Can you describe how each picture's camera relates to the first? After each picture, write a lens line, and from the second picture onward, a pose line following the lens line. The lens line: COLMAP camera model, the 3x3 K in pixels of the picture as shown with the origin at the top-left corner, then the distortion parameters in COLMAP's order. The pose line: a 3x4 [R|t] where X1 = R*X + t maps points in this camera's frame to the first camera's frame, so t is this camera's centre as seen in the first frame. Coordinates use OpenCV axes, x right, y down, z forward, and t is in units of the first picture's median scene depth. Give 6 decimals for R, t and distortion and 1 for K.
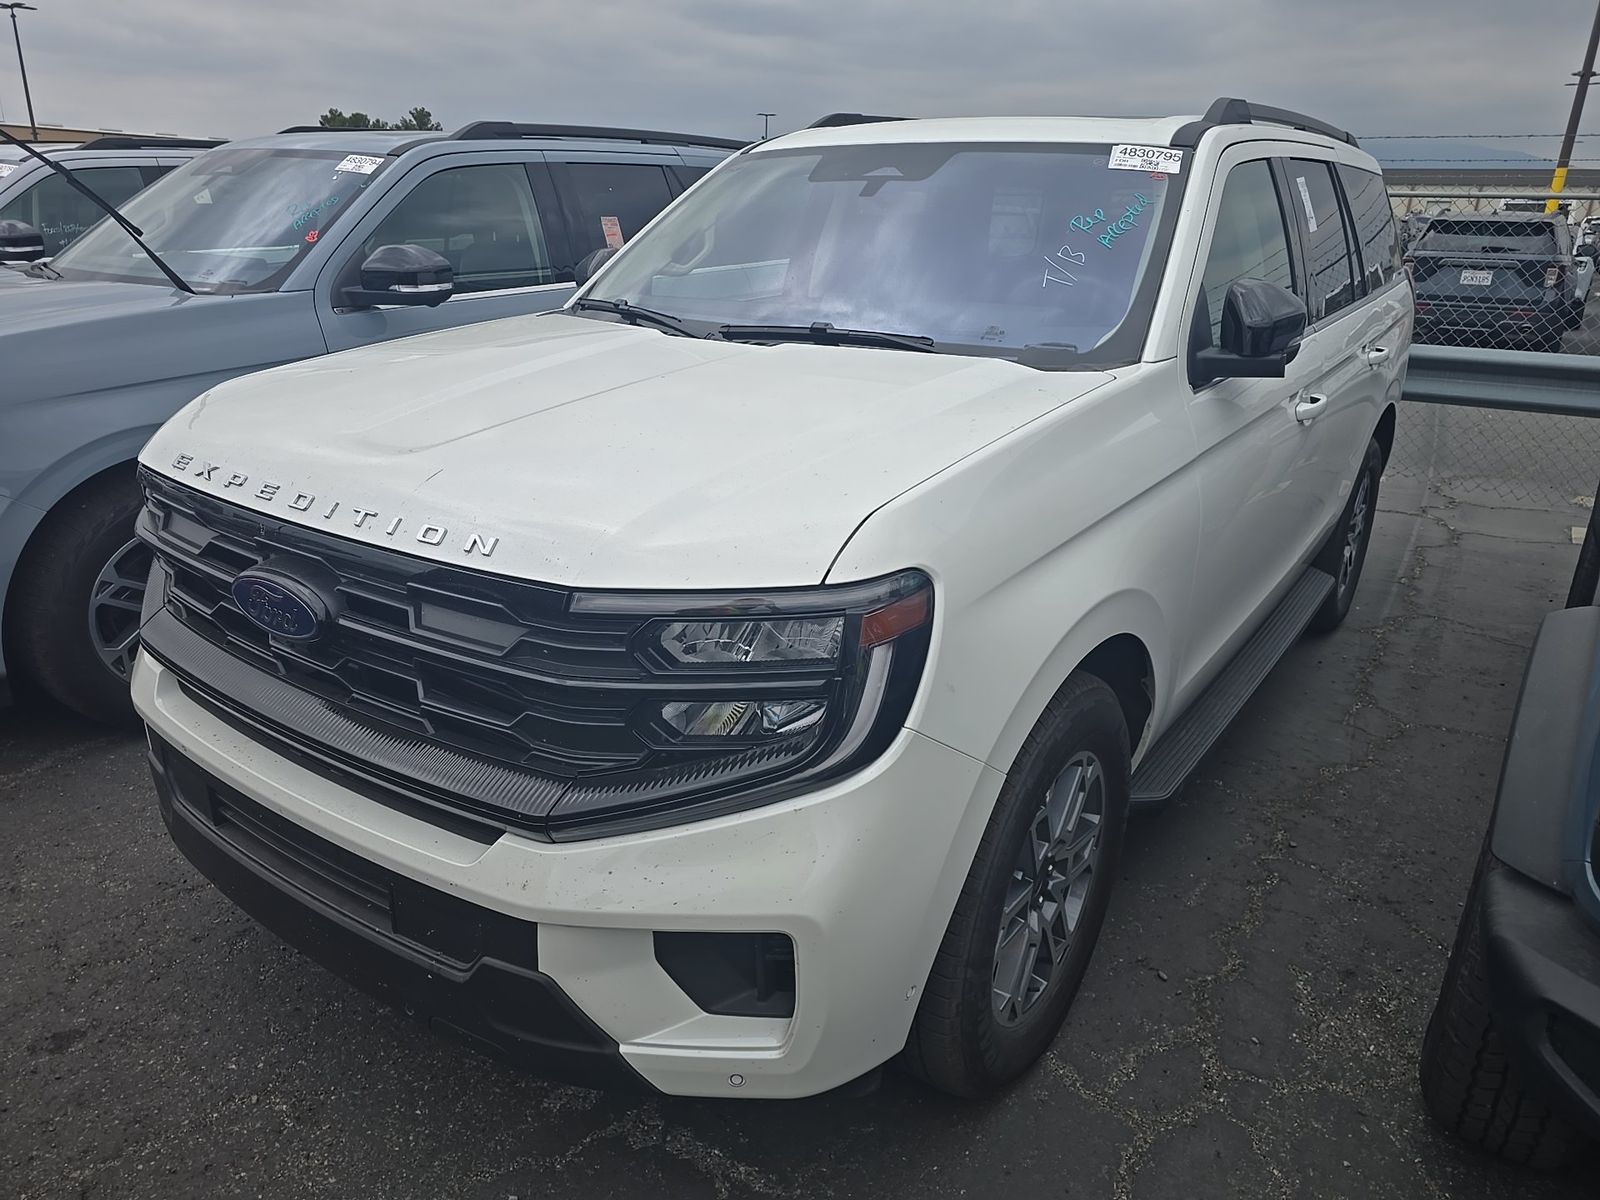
lens RADIAL K [[1078.0, 0, 794.2], [0, 1078.0, 641.7], [0, 0, 1]] dist [0.006074, -0.000806]
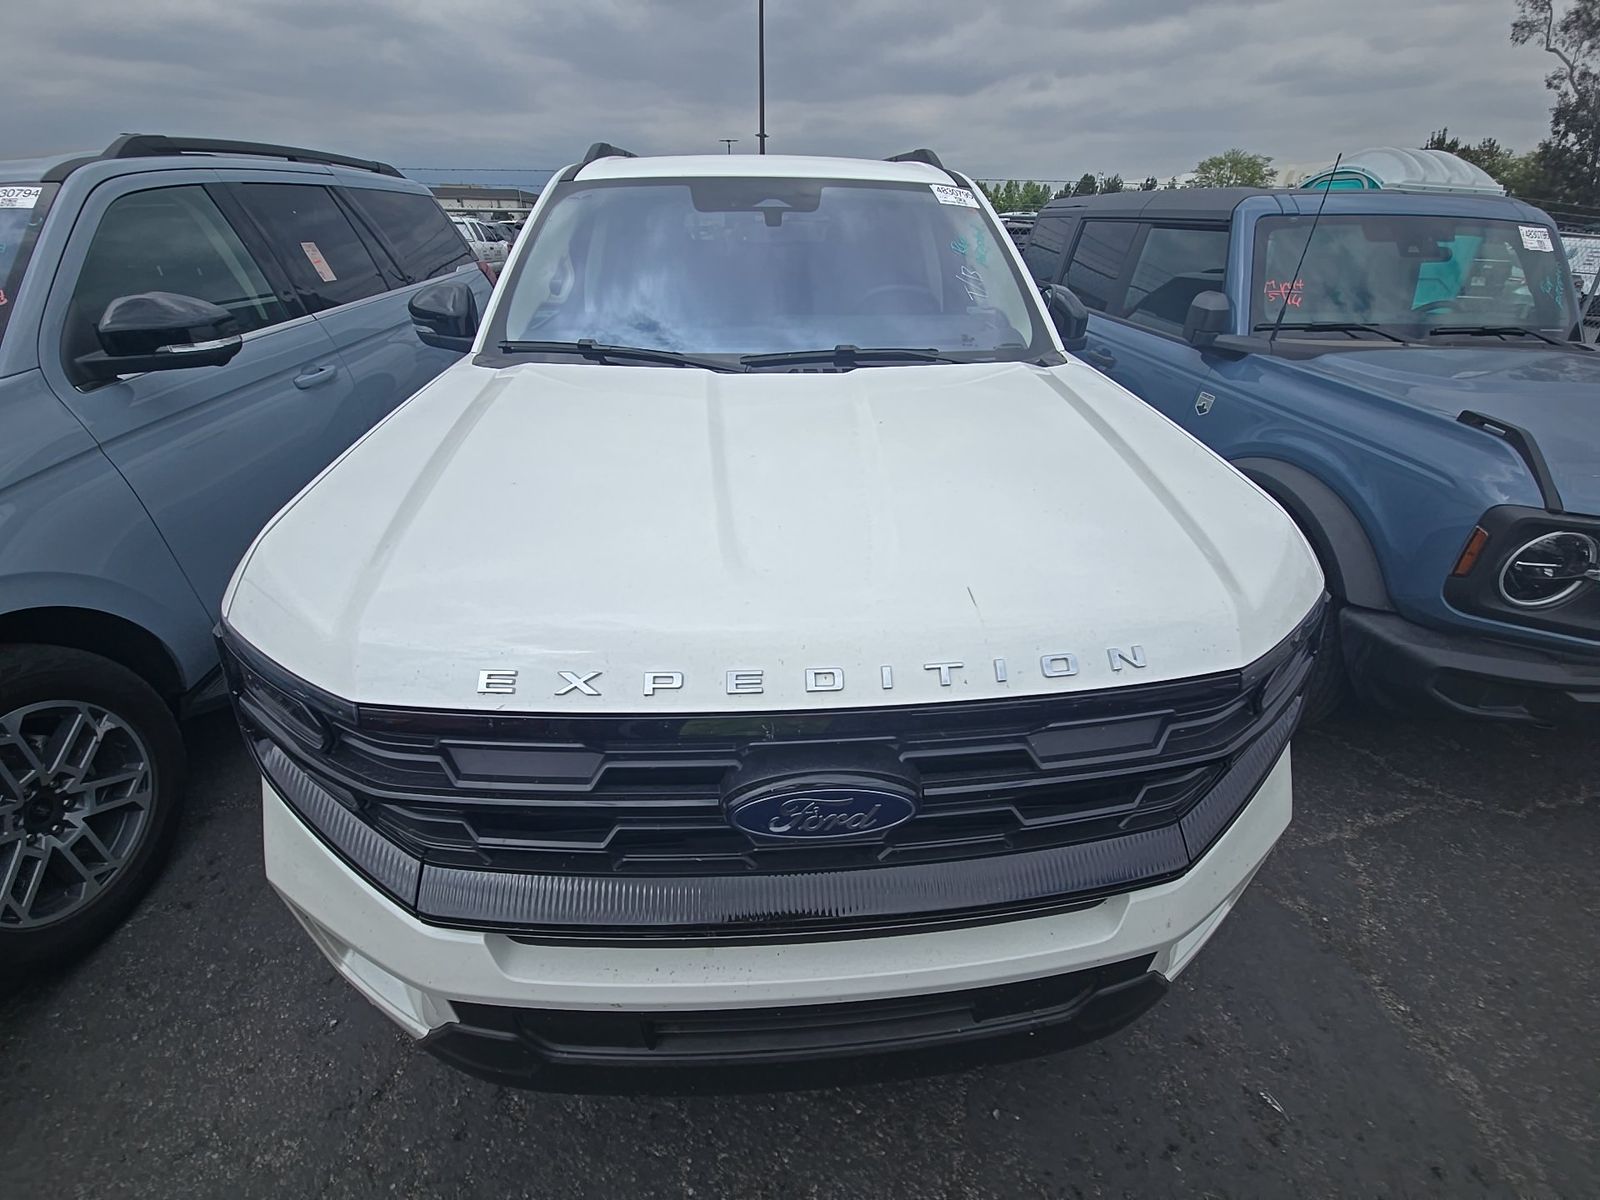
lens RADIAL K [[637.0, 0, 796.1], [0, 637.0, 624.4], [0, 0, 1]] dist [0.027303, -0.018752]
pose [[0.767926, -0.351650, 0.535381, -0.408405], [0.245803, 0.933617, 0.260653, -0.170429], [-0.591499, -0.068564, 0.803385, 0.367482]]
